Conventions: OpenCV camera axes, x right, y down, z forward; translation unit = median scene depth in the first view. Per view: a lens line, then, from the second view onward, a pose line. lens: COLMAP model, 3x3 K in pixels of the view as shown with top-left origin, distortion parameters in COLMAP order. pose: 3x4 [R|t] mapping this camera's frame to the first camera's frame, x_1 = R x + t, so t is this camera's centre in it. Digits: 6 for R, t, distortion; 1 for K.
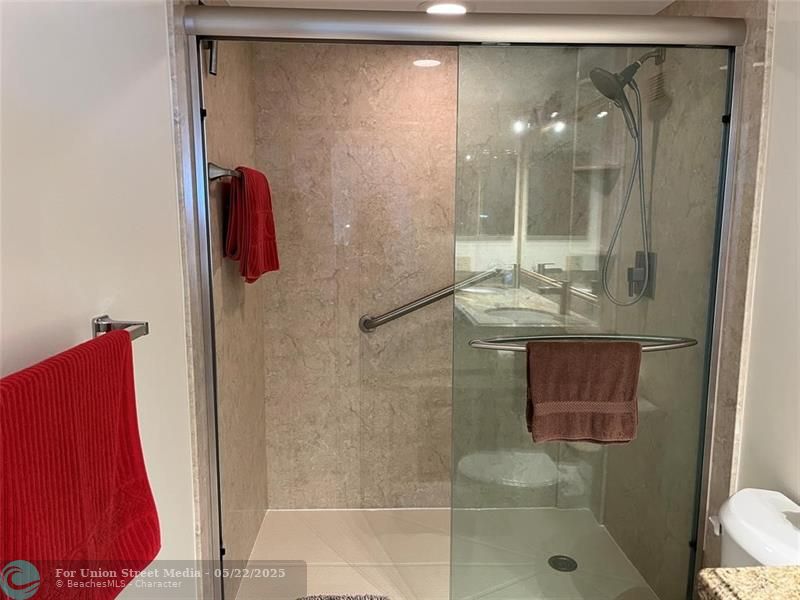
lens RADIAL K [[600.5, 0, 400.0], [0, 600.5, 300.0], [0, 0, 1]] dist [0.005225, -0.000430]
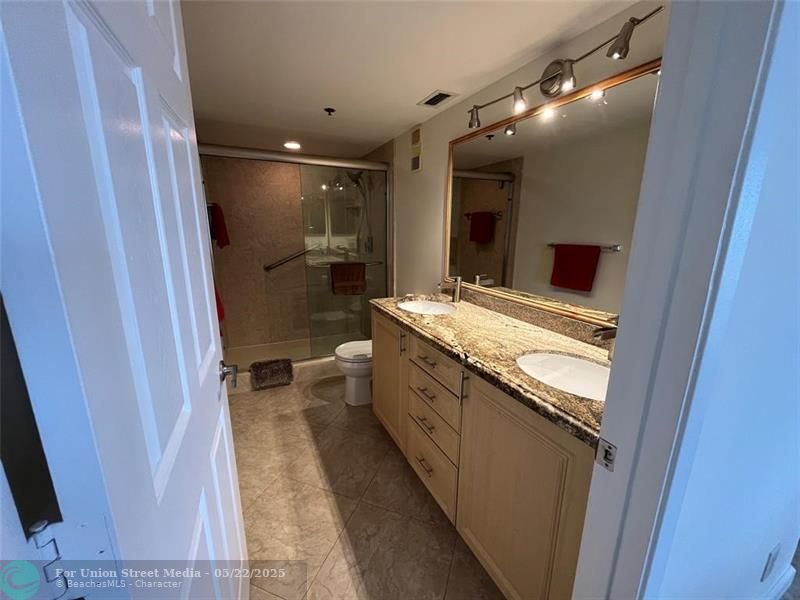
lens RADIAL K [[321.6, 0, 402.3], [0, 321.6, 301.6], [0, 0, 1]] dist [0.000997, 0.000063]
pose [[0.918263, -0.082595, 0.387262, -0.068438], [0.051070, 0.994539, 0.091017, 0.084308], [-0.392665, -0.063800, 0.917466, -0.438615]]
